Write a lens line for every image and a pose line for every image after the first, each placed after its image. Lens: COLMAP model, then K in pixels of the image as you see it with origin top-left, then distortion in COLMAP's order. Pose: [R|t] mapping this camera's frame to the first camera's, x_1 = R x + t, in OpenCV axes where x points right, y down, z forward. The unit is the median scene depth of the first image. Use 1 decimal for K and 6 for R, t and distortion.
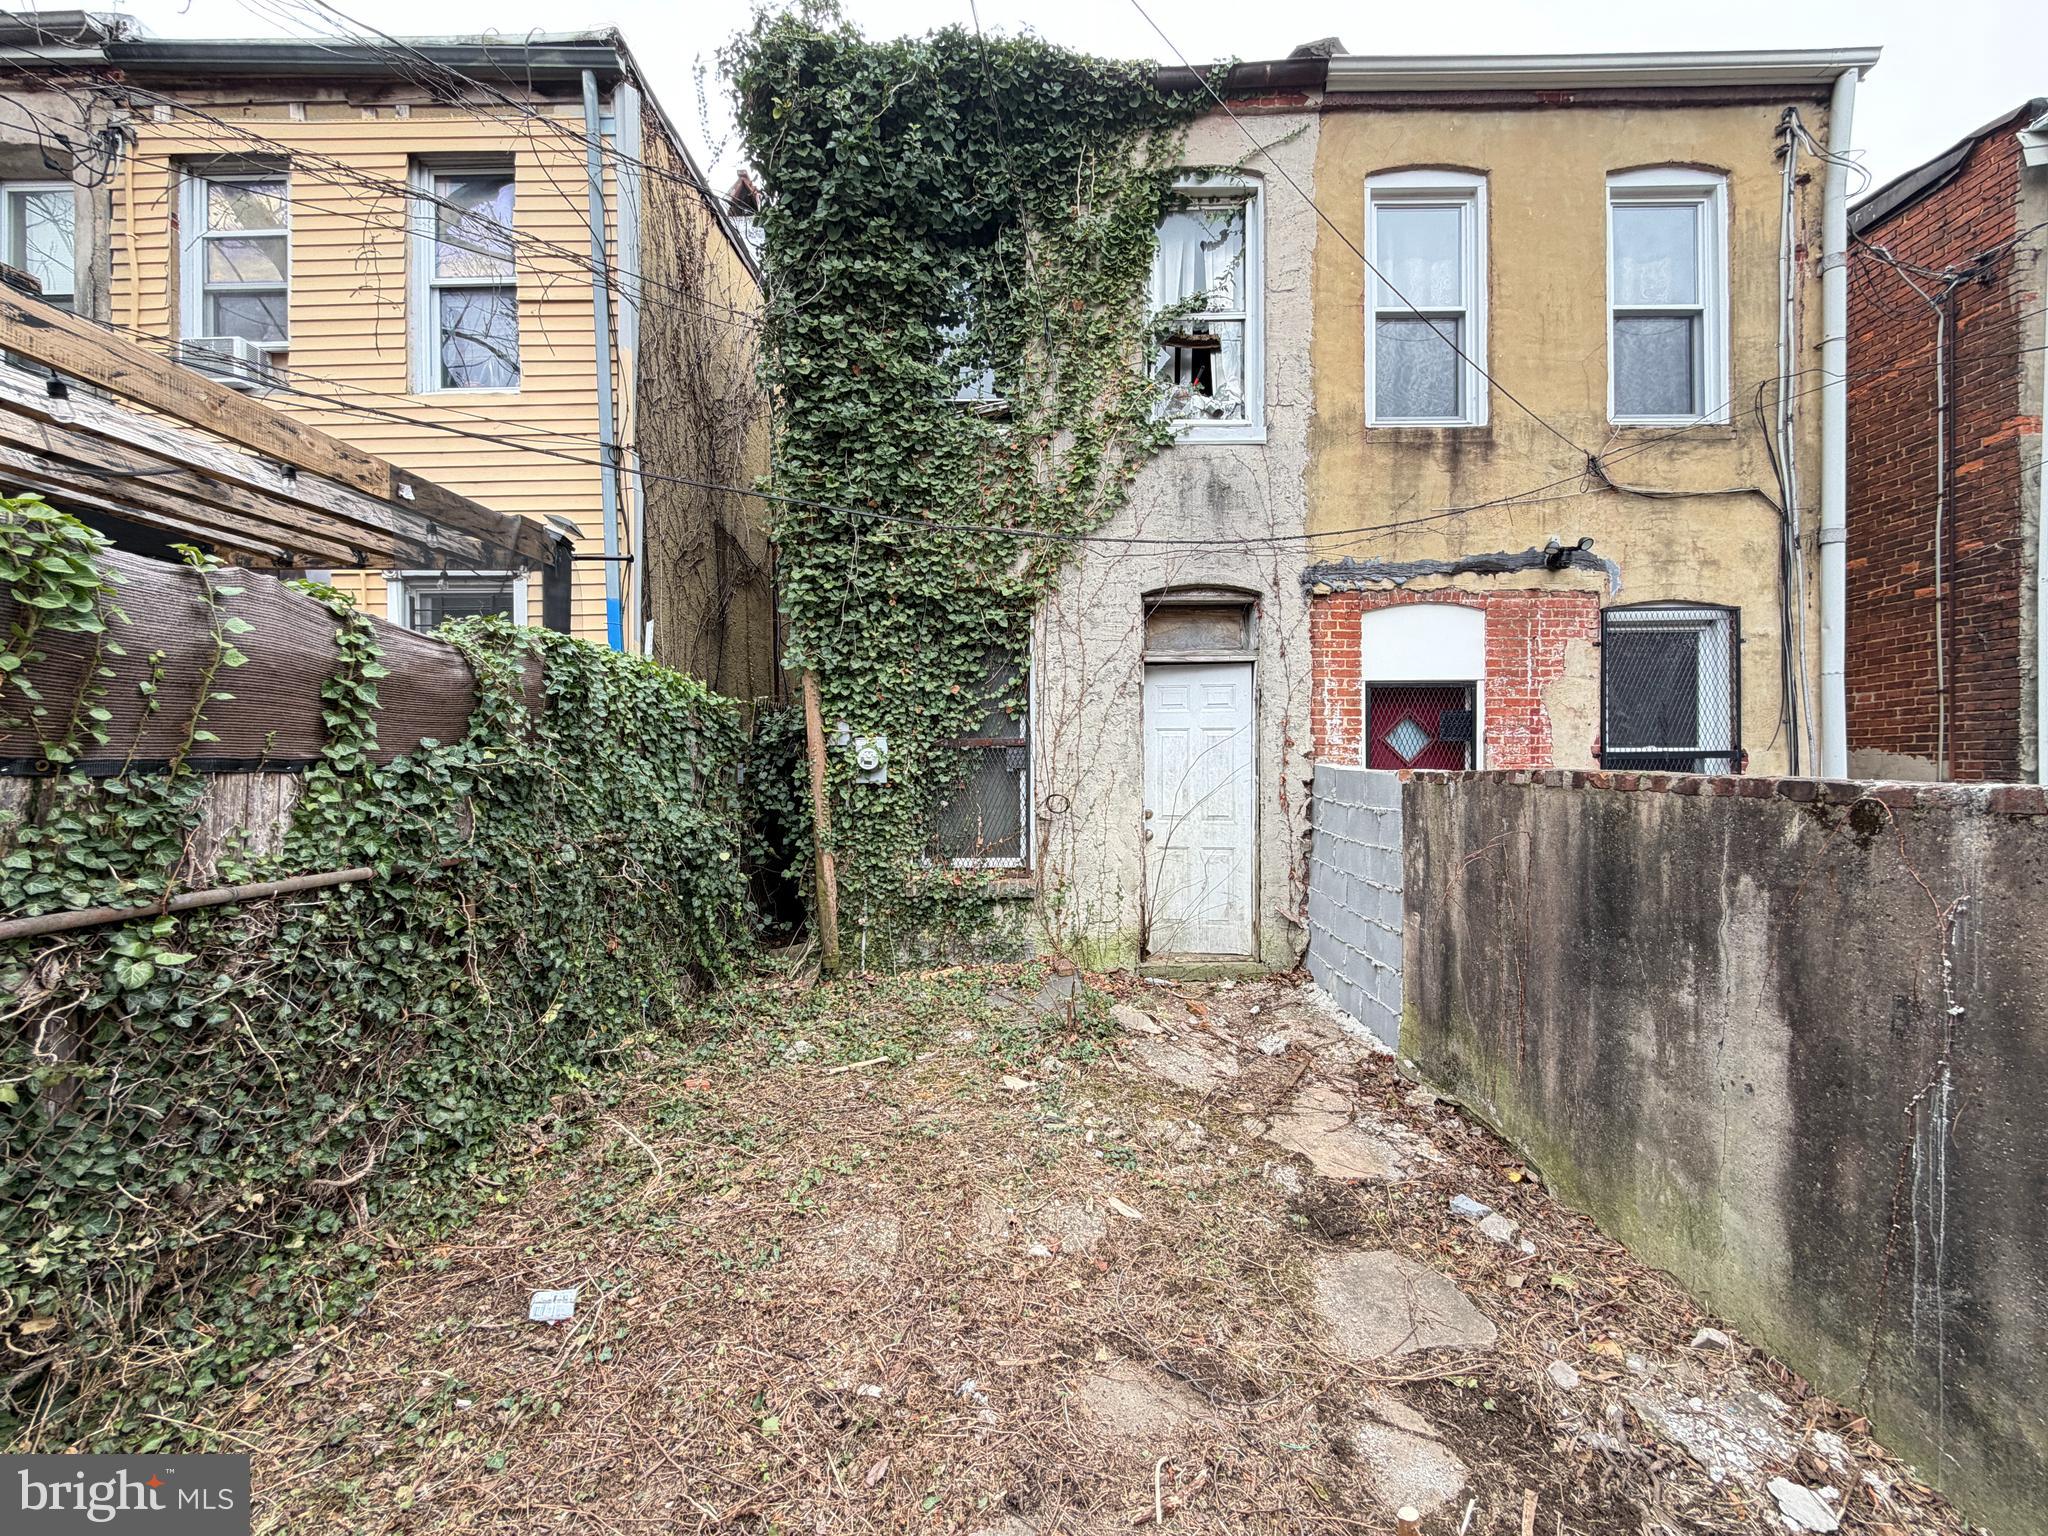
lens RADIAL K [[808.7, 0, 1026.3], [0, 808.7, 763.4], [0, 0, 1]] dist [0.000131, -0.000017]
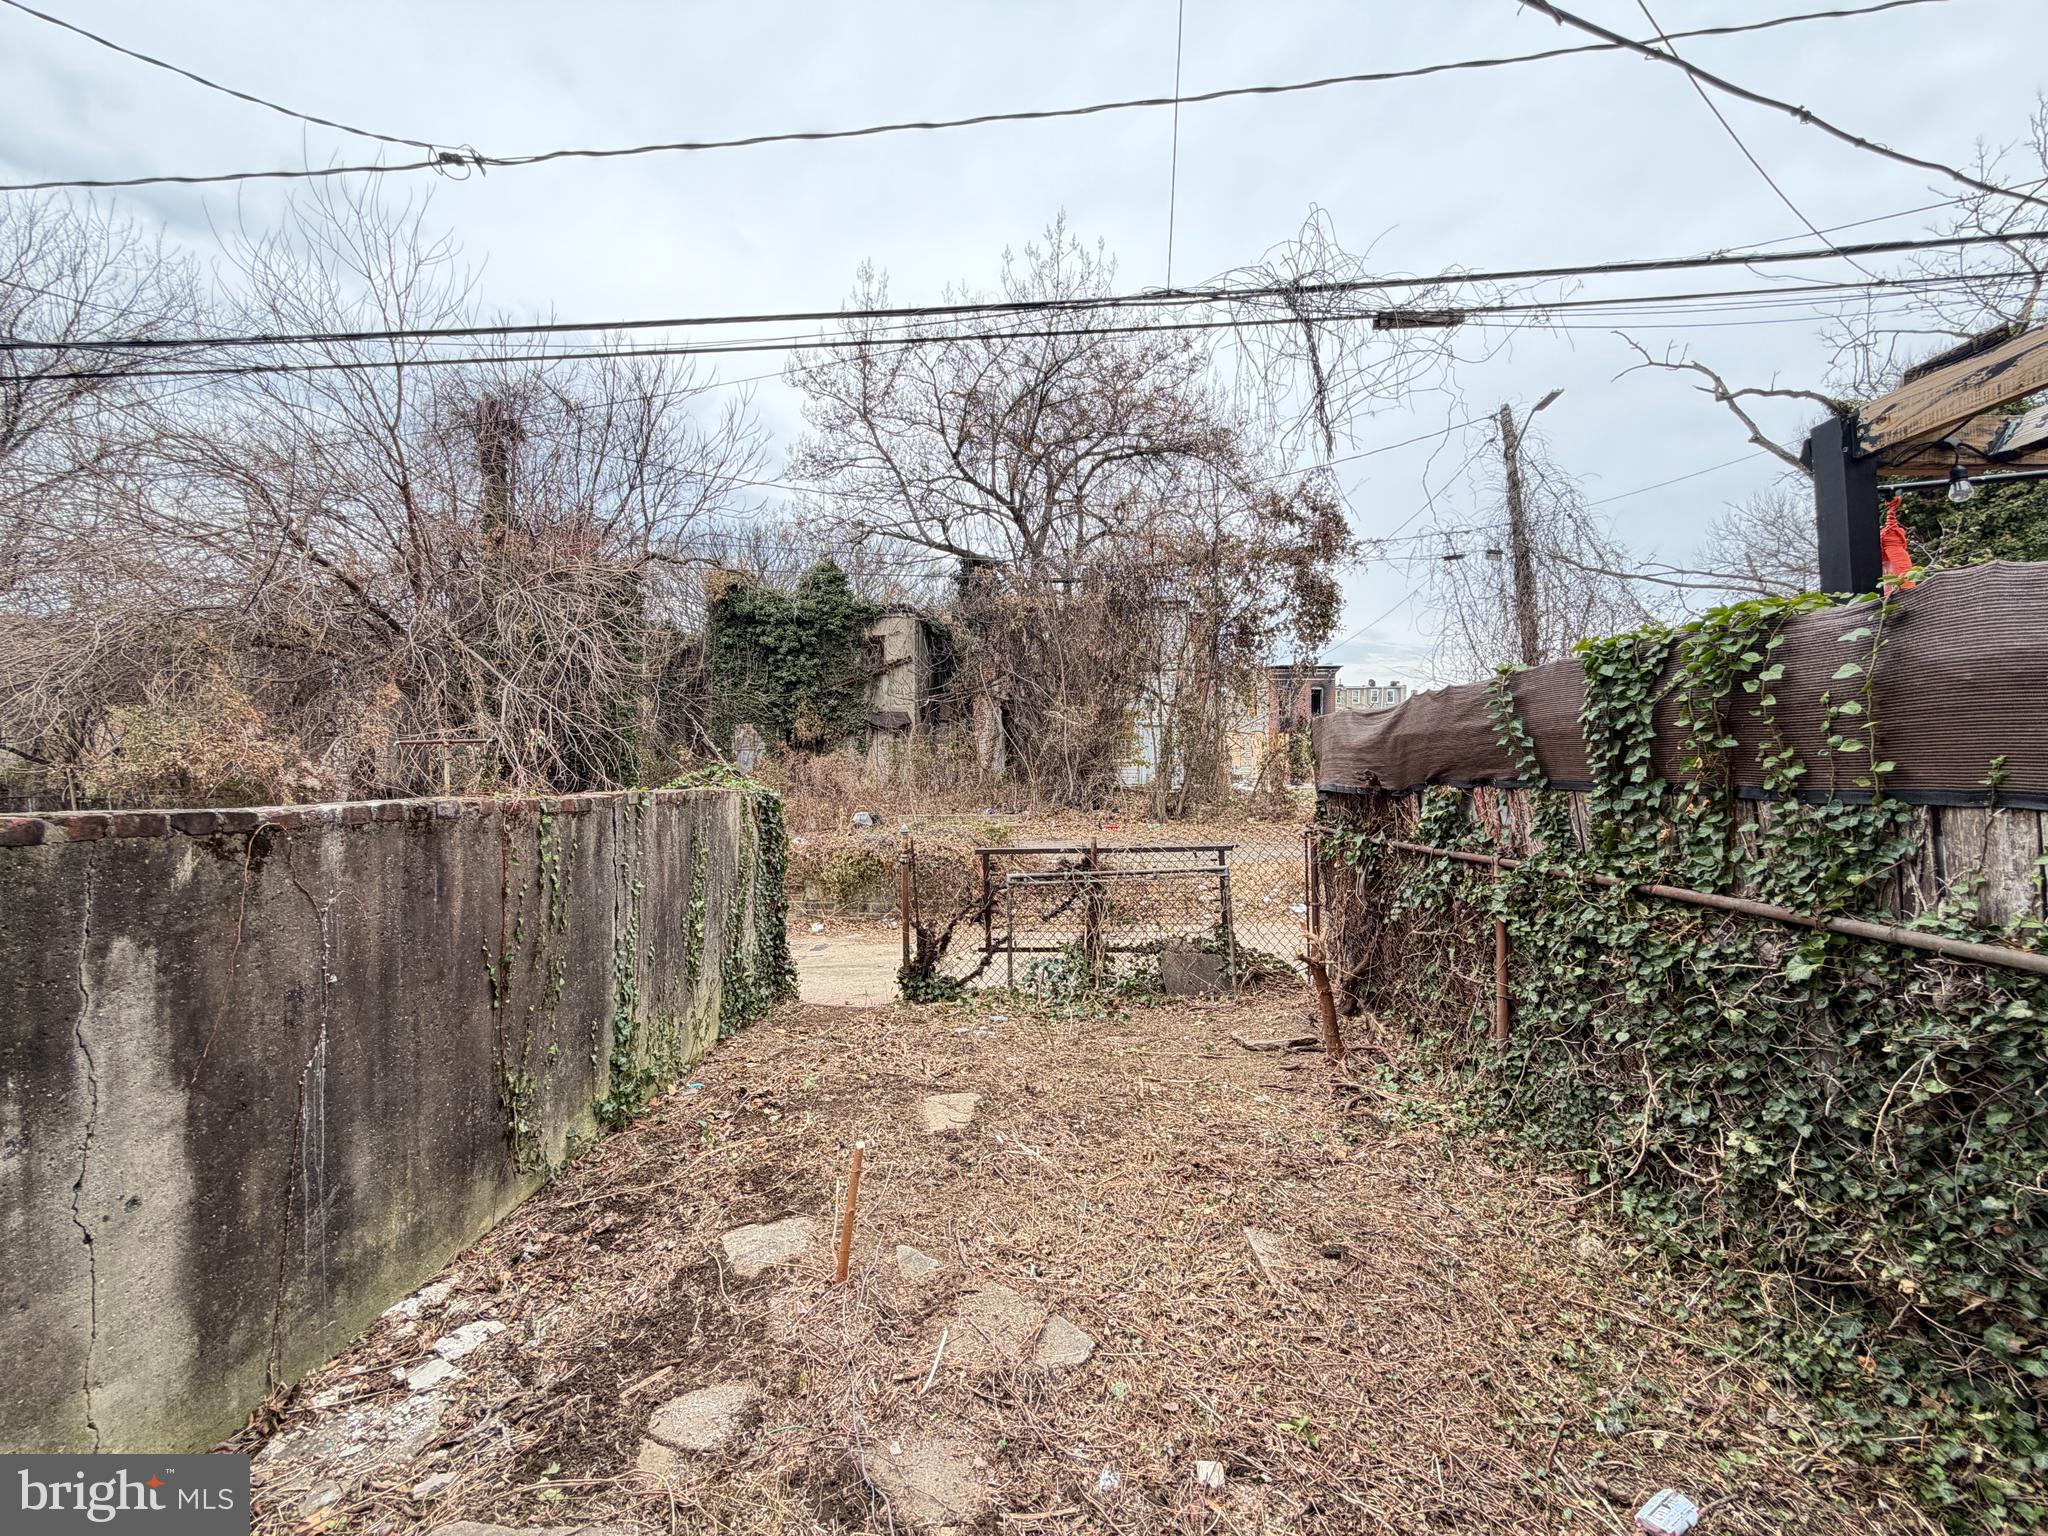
lens RADIAL K [[808.7, 0, 1022.1], [0, 808.7, 770.9], [0, 0, 1]] dist [0.000131, -0.000017]
pose [[-0.999349, -0.000137, 0.036064, -0.011796], [-0.000233, 0.999996, -0.002673, -0.023745], [-0.036064, -0.002680, -0.999346, 1.909898]]
